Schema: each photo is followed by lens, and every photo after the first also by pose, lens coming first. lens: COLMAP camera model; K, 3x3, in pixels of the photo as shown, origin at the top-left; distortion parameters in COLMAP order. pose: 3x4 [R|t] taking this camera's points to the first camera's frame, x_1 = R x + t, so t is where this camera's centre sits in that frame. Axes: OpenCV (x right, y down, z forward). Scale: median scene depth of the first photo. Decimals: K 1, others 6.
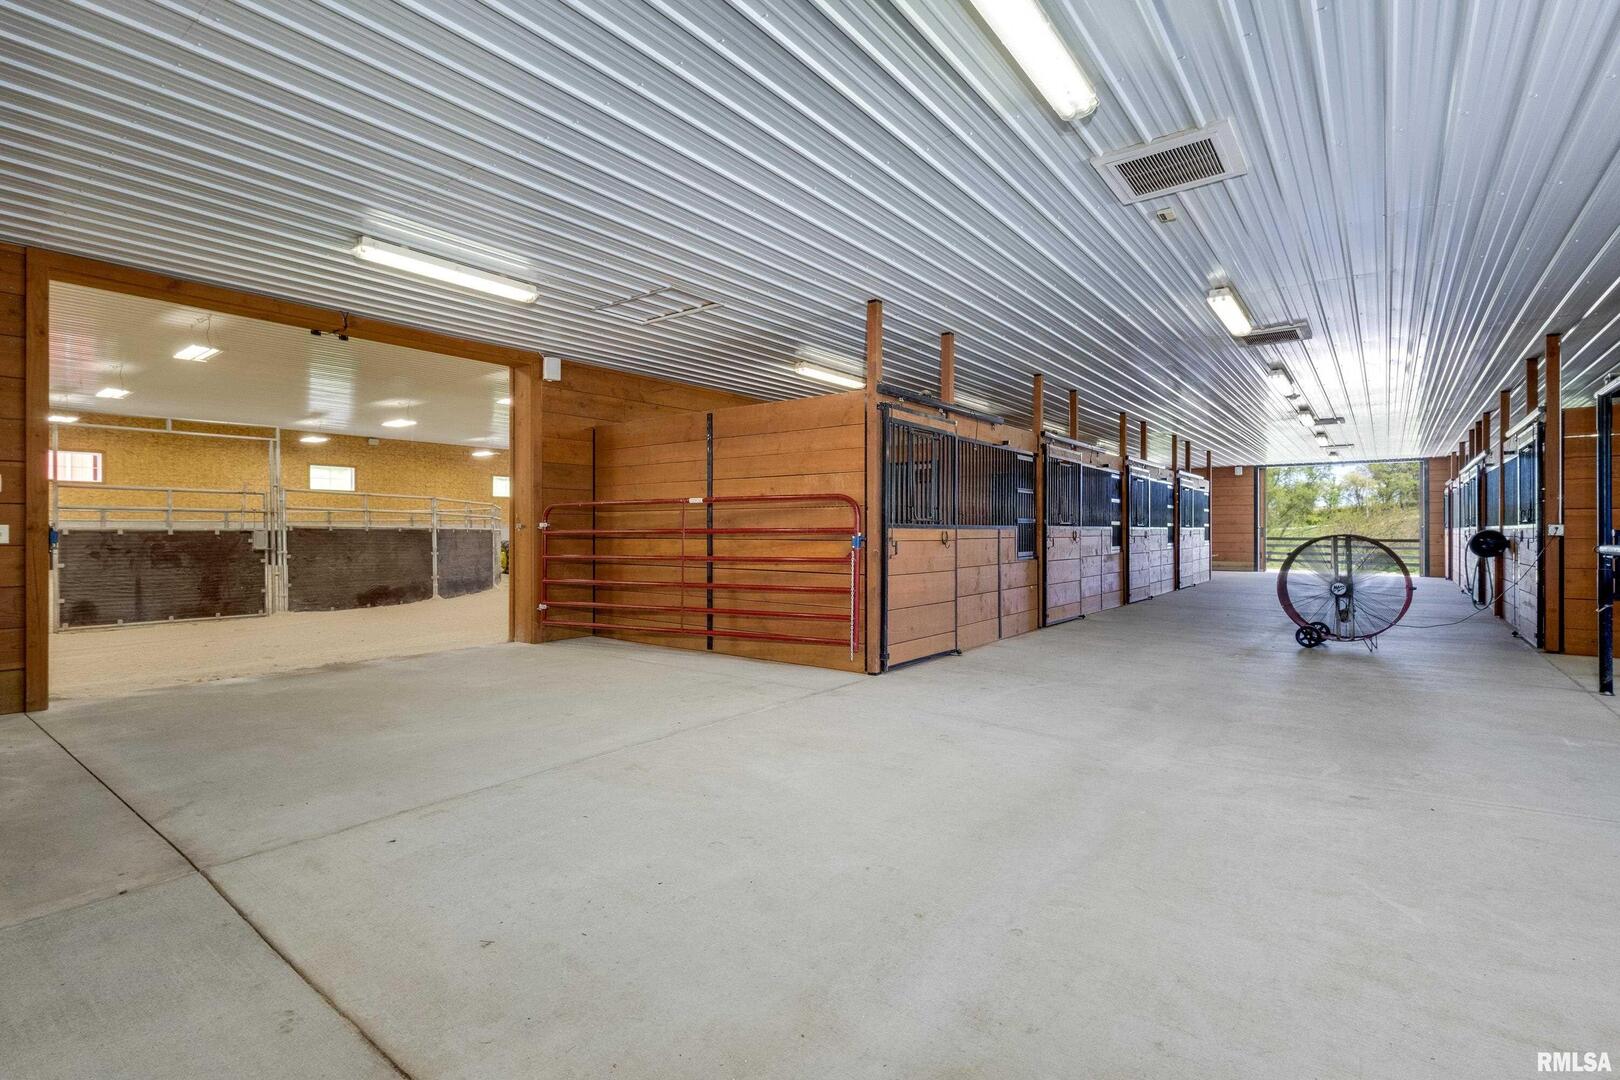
lens RADIAL K [[773.6, 0, 808.9], [0, 773.6, 536.2], [0, 0, 1]] dist [0.001326, 0.000404]
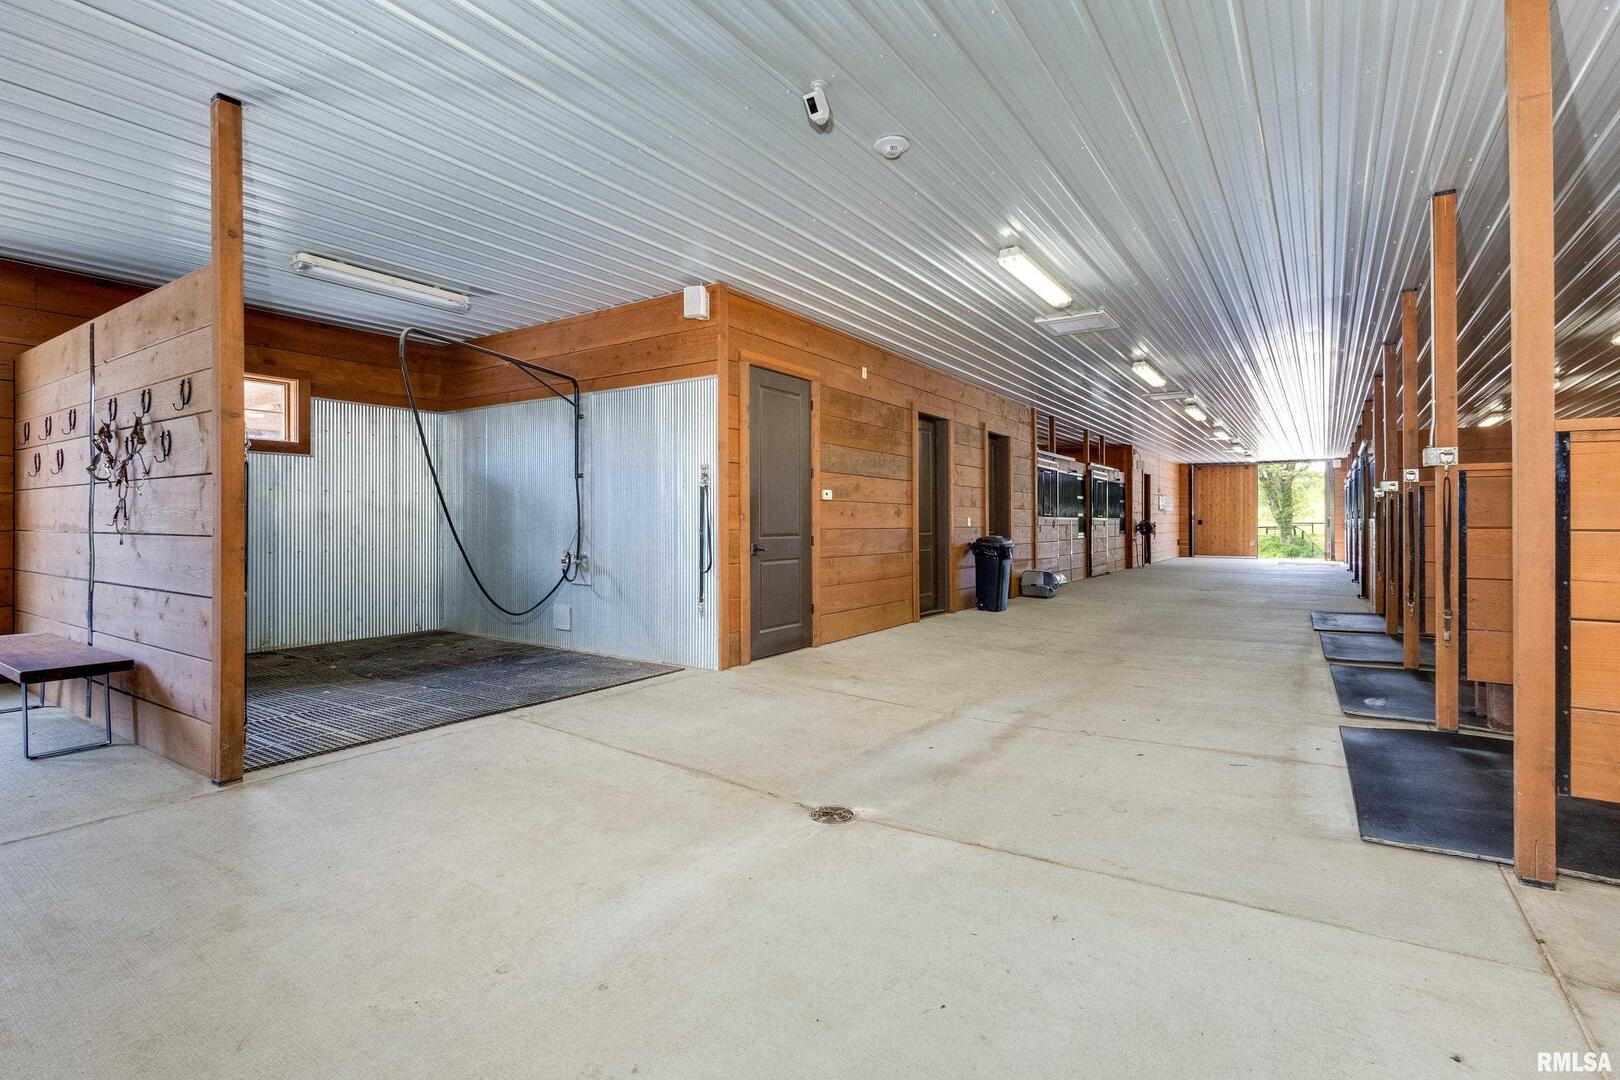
lens RADIAL K [[753.3, 0, 838.8], [0, 753.3, 514.5], [0, 0, 1]] dist [0.002646, 0.000752]
pose [[-0.998724, 0.002313, -0.050445, -0.024364], [0.002415, 0.999995, -0.001968, -0.005971], [0.050440, -0.002087, -0.998725, 0.612969]]
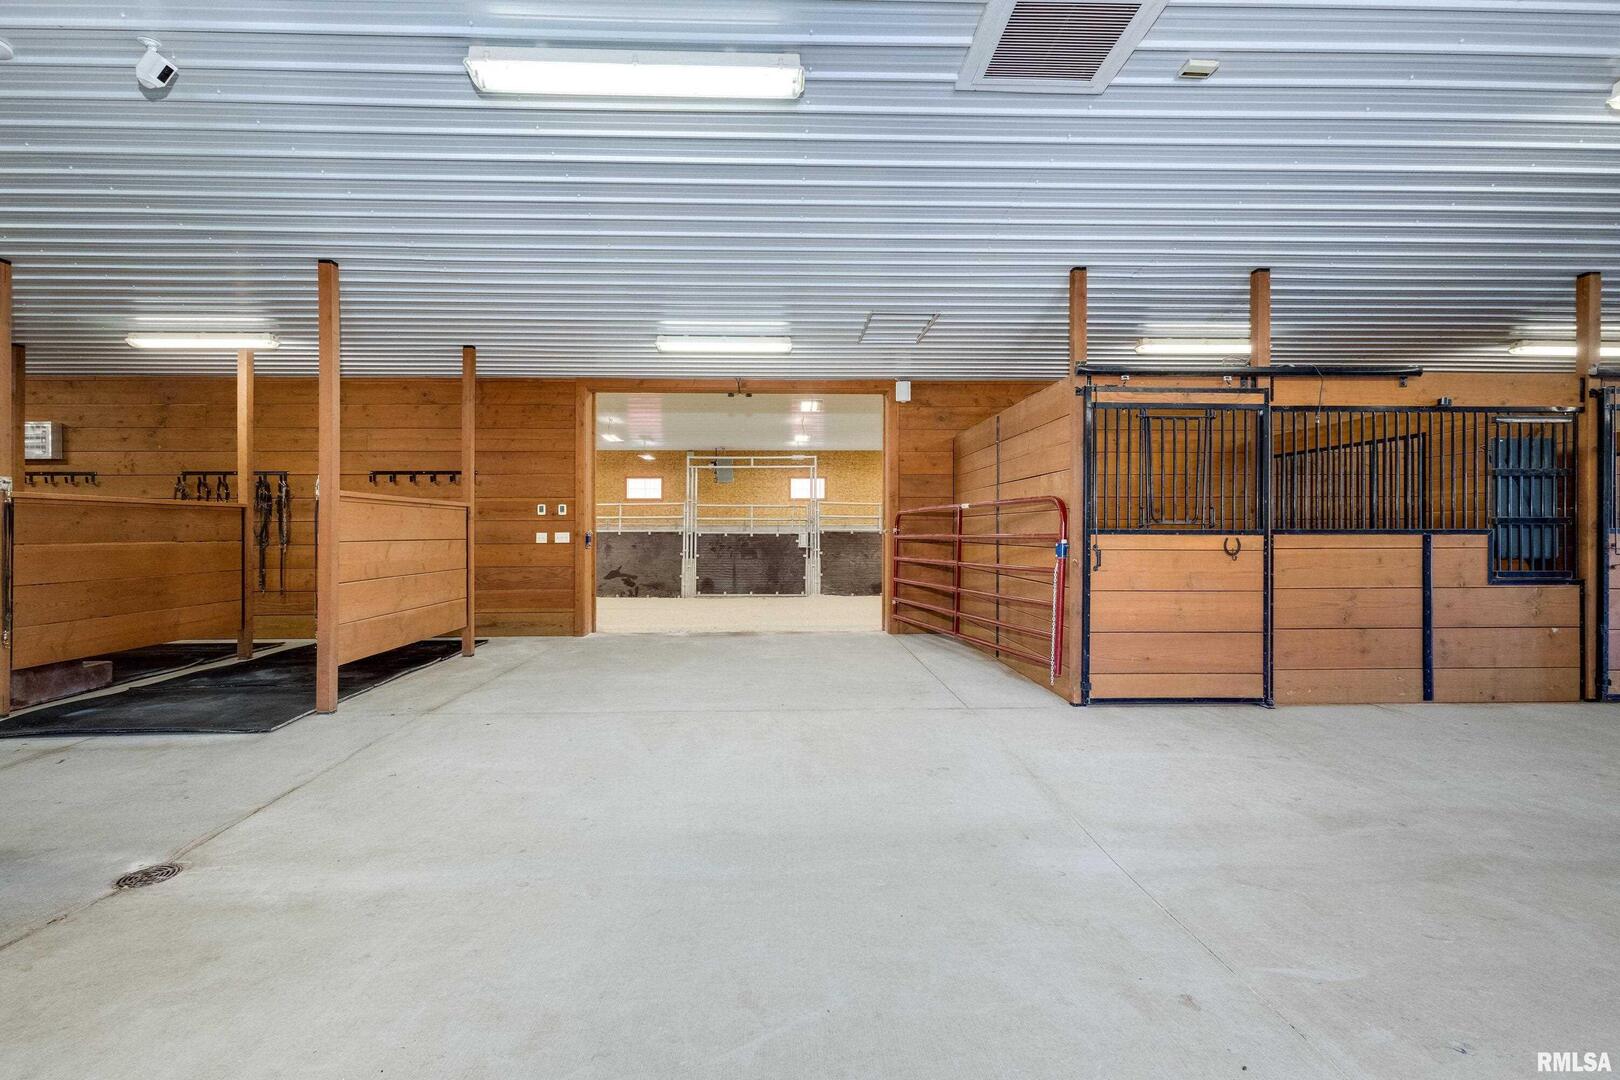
lens RADIAL K [[773.6, 0, 808.9], [0, 773.6, 536.2], [0, 0, 1]] dist [0.001326, 0.000404]
pose [[0.626338, 0.004559, -0.779538, 0.472232], [-0.003918, 0.999989, 0.002699, -0.008395], [0.779541, 0.001364, 0.626349, 0.193046]]
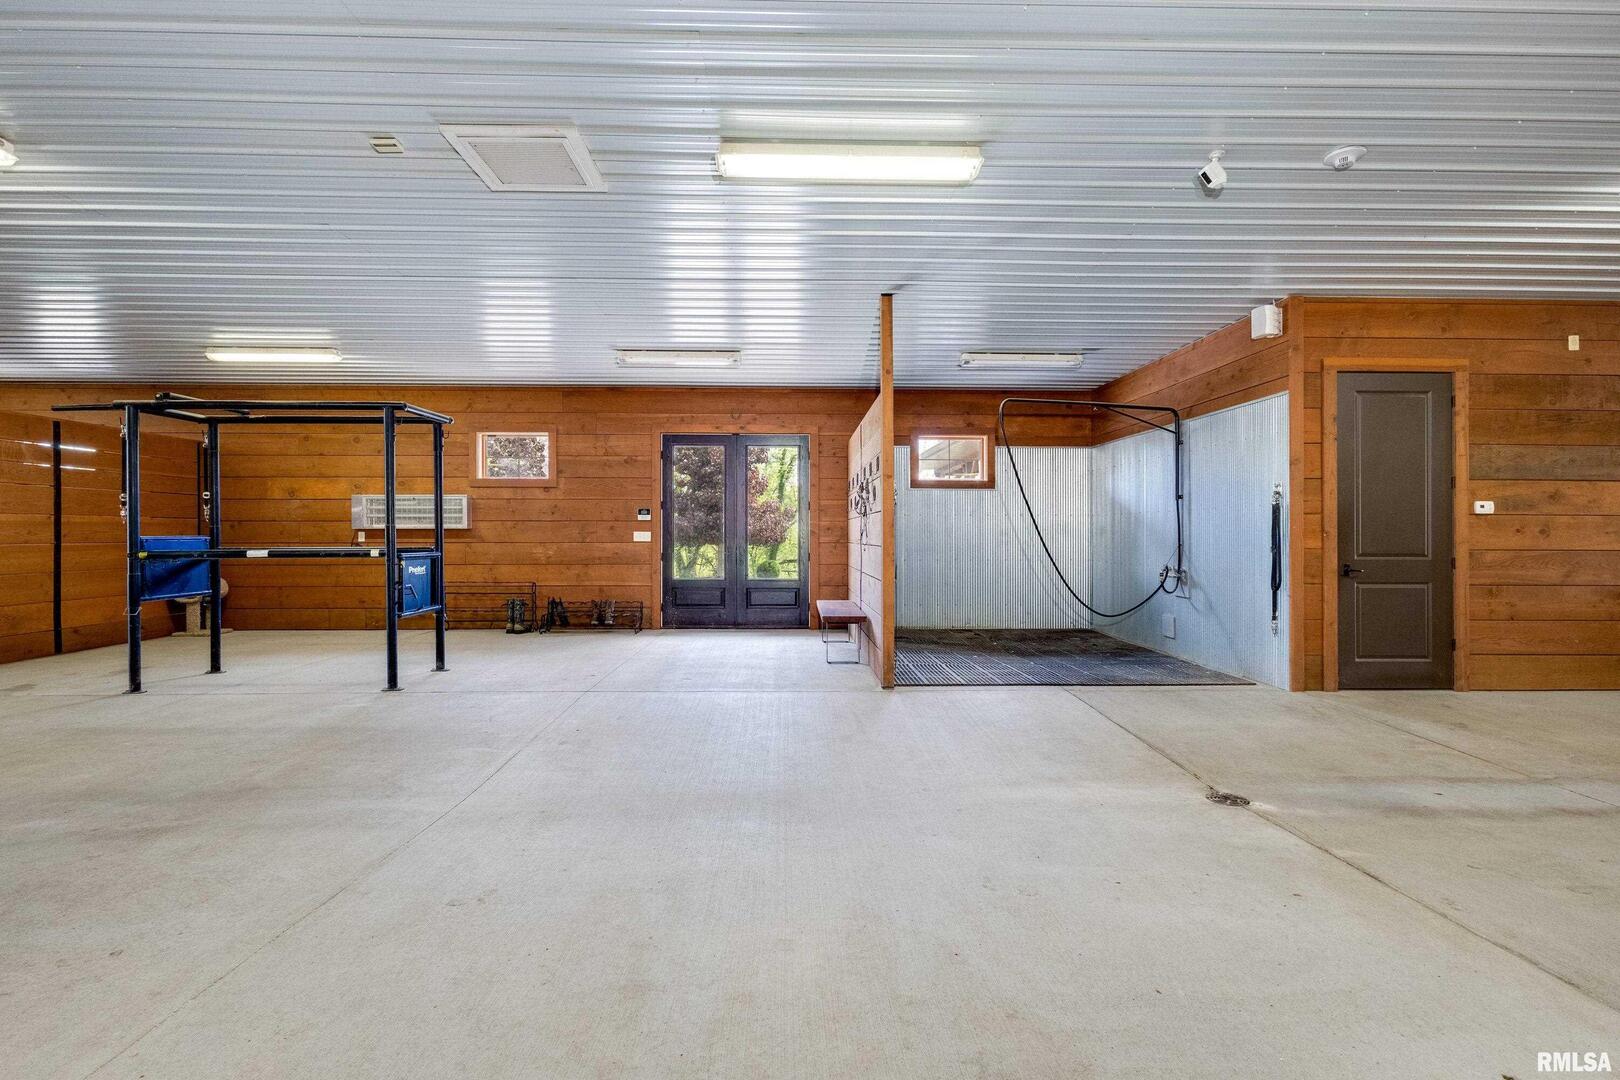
lens RADIAL K [[773.6, 0, 808.9], [0, 773.6, 536.2], [0, 0, 1]] dist [0.001326, 0.000404]
pose [[-0.612434, 0.000780, 0.790522, -0.273236], [0.002940, 0.999995, 0.001290, -0.006484], [-0.790517, 0.003114, -0.612433, 0.701828]]
